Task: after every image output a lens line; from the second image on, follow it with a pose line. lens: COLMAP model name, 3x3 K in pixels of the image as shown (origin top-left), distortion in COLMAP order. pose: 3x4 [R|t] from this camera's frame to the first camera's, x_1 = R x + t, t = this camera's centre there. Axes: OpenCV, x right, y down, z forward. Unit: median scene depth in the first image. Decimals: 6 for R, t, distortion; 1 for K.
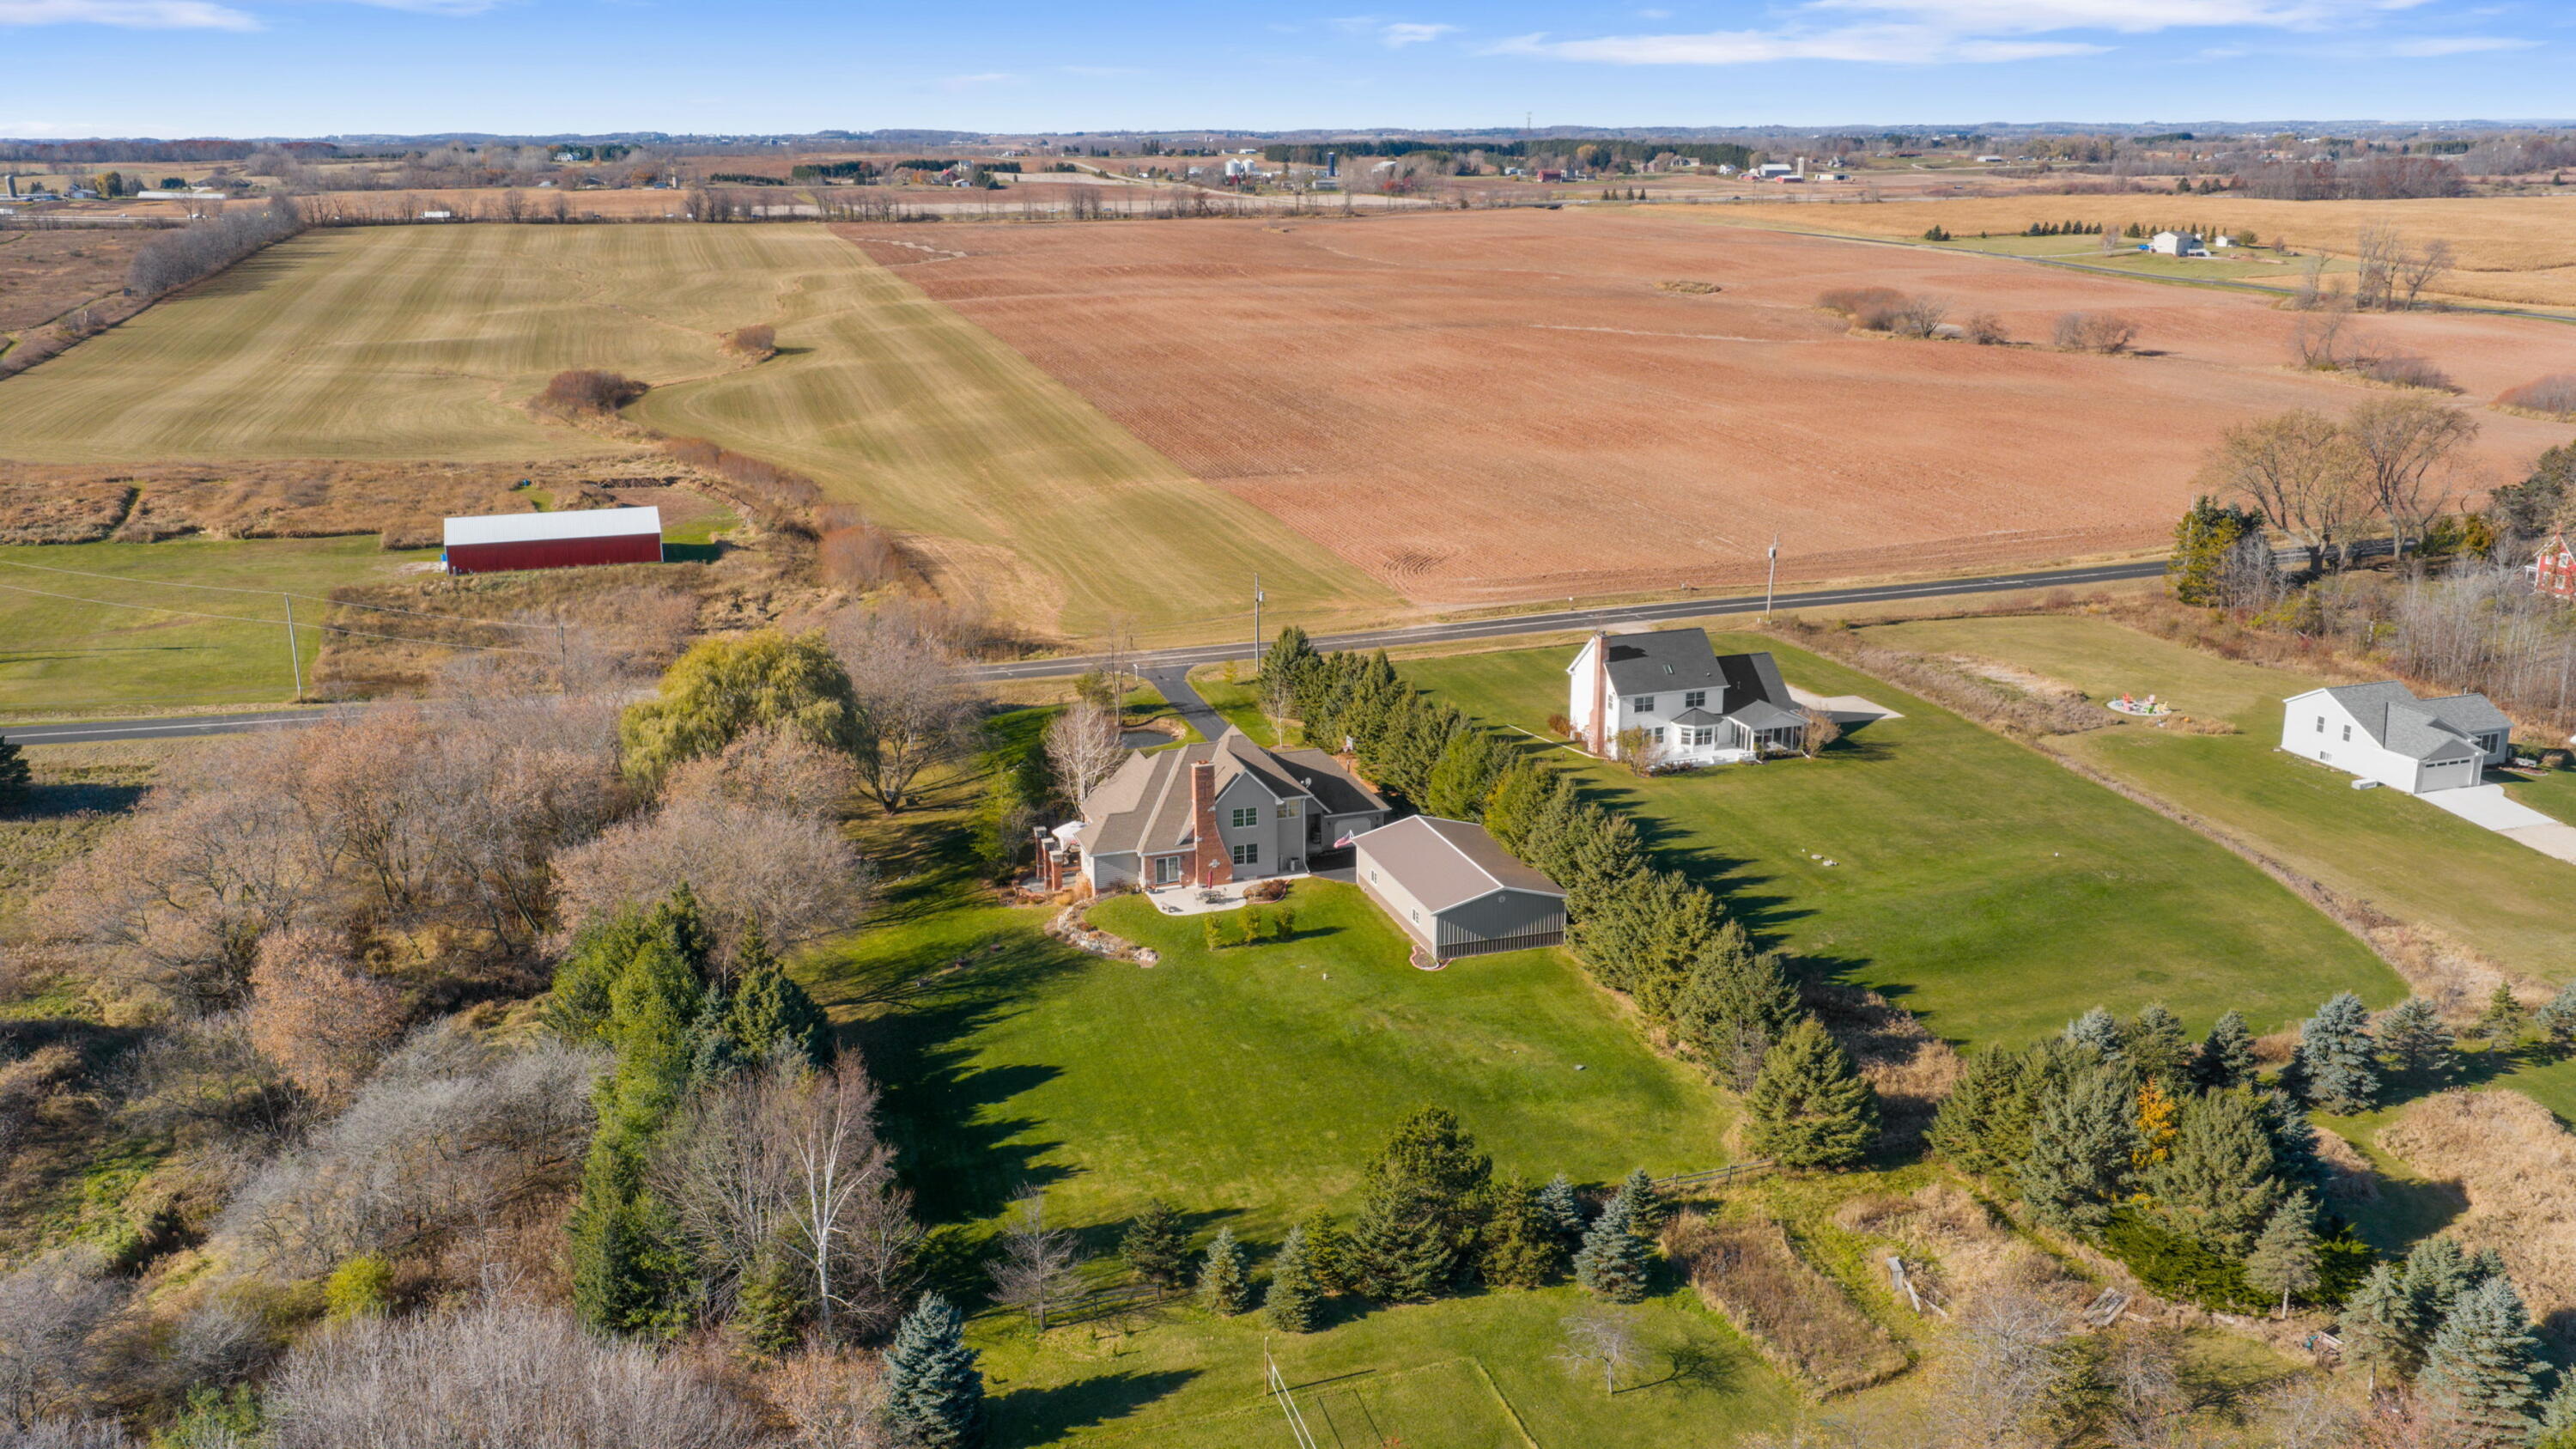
lens RADIAL K [[2056.2, 0, 1288.0], [0, 2056.2, 724.5], [0, 0, 1]] dist [0.078379, -0.143504]
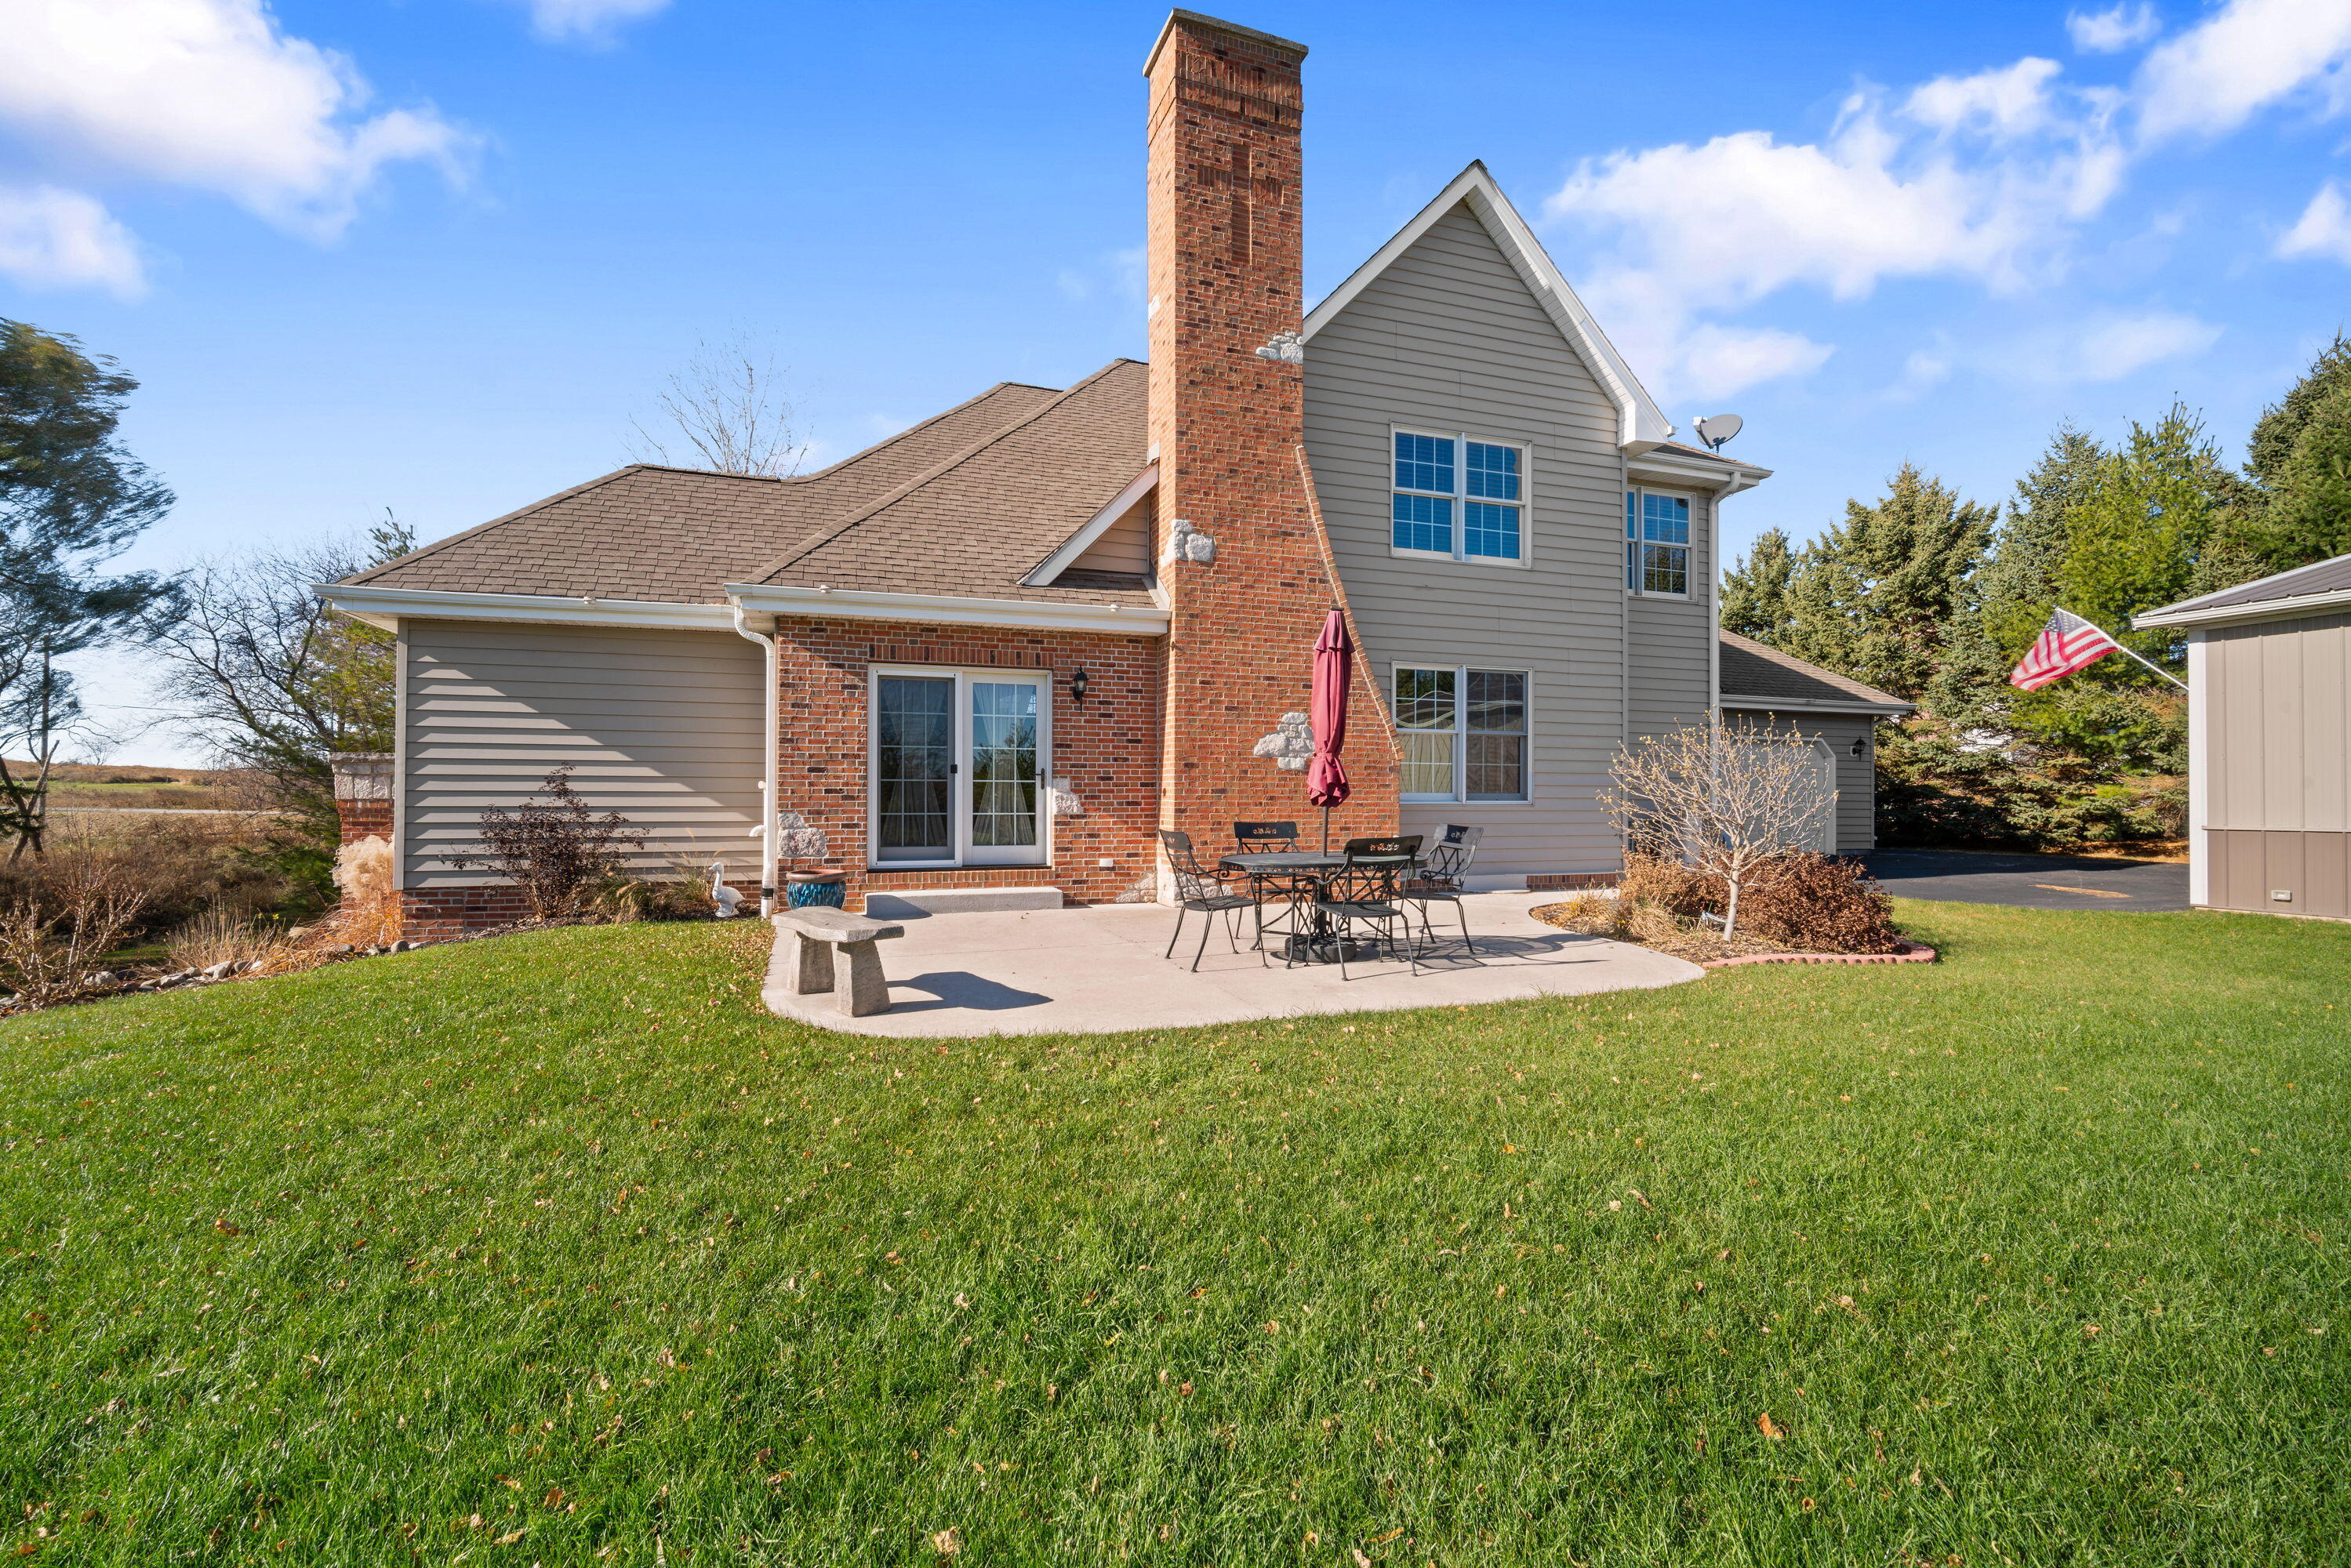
lens RADIAL K [[1023.5, 0, 1173.4], [0, 1023.5, 801.7], [0, 0, 1]] dist [-0.000560, -0.000002]
pose [[0.999720, 0.011403, 0.020733, -0.048646], [-0.005464, 0.963786, -0.266622, 0.097391], [-0.023023, 0.266434, 0.963578, 0.997119]]
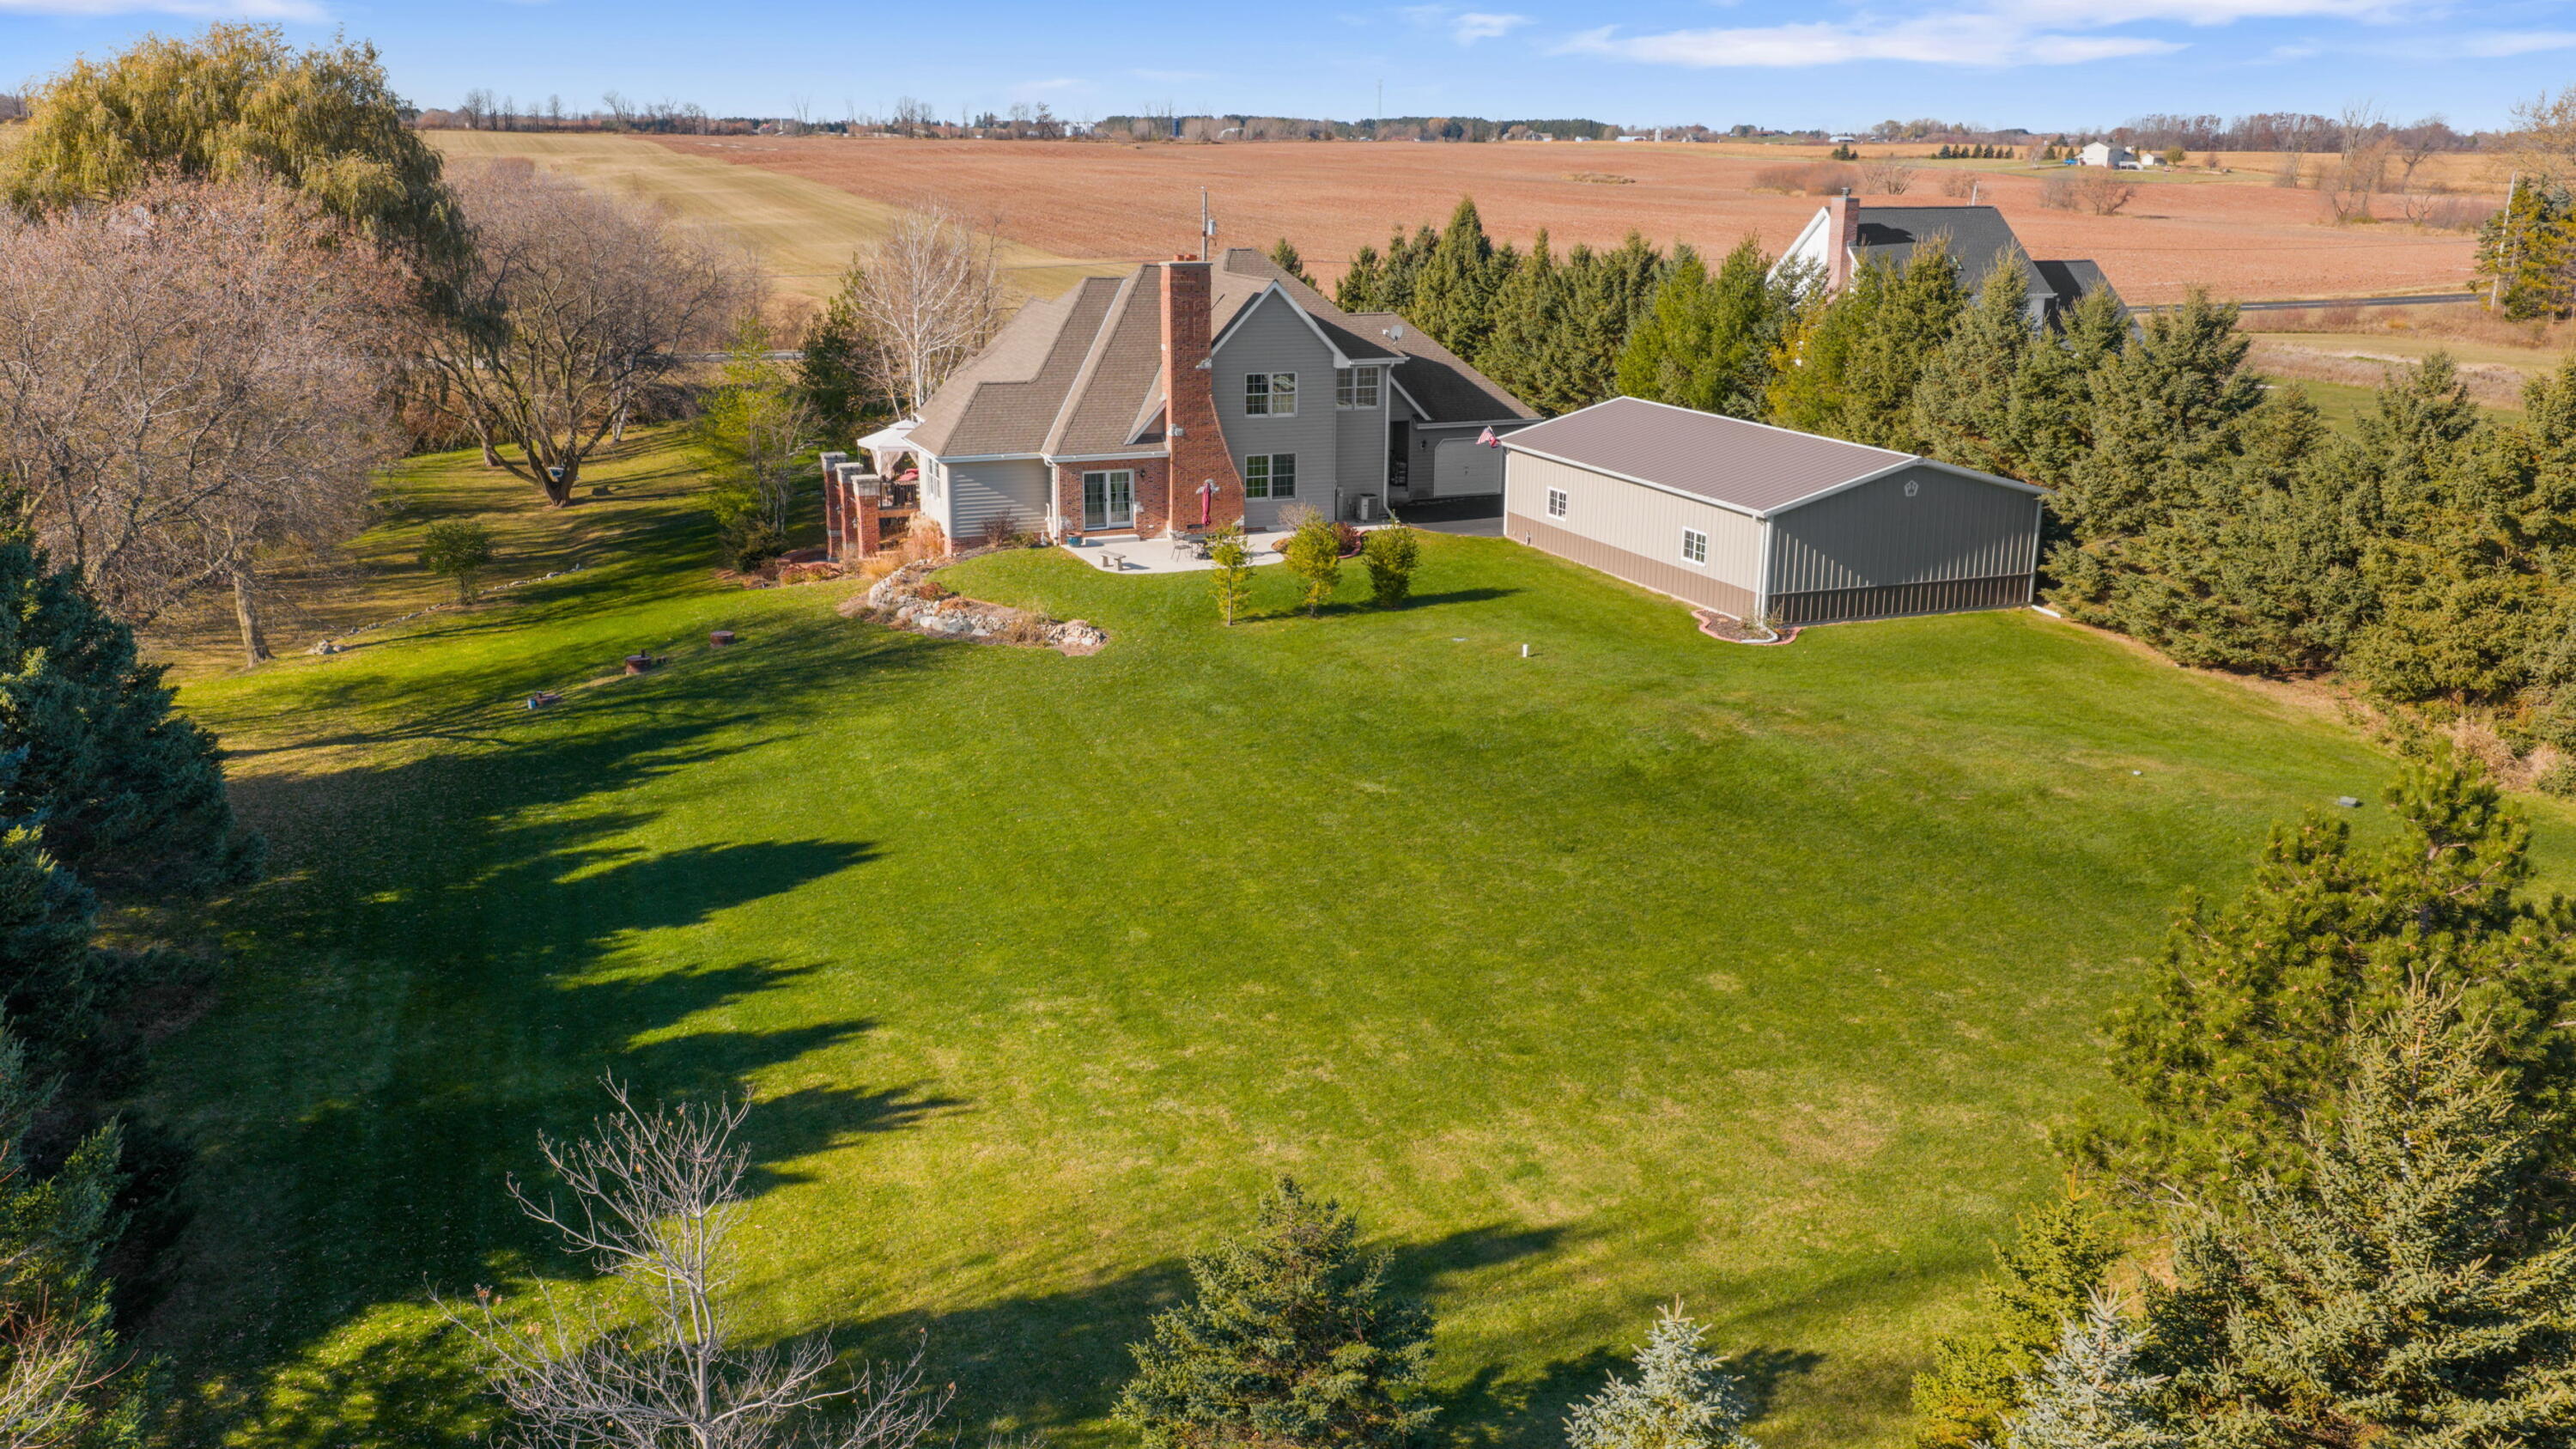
lens RADIAL K [[2056.2, 0, 1288.0], [0, 2056.2, 724.5], [0, 0, 1]] dist [0.078379, -0.143504]
pose [[0.996820, -0.004122, 0.079577, -0.059027], [0.004520, 0.999978, -0.004832, 0.132453], [-0.079555, 0.005177, 0.996817, 0.567917]]
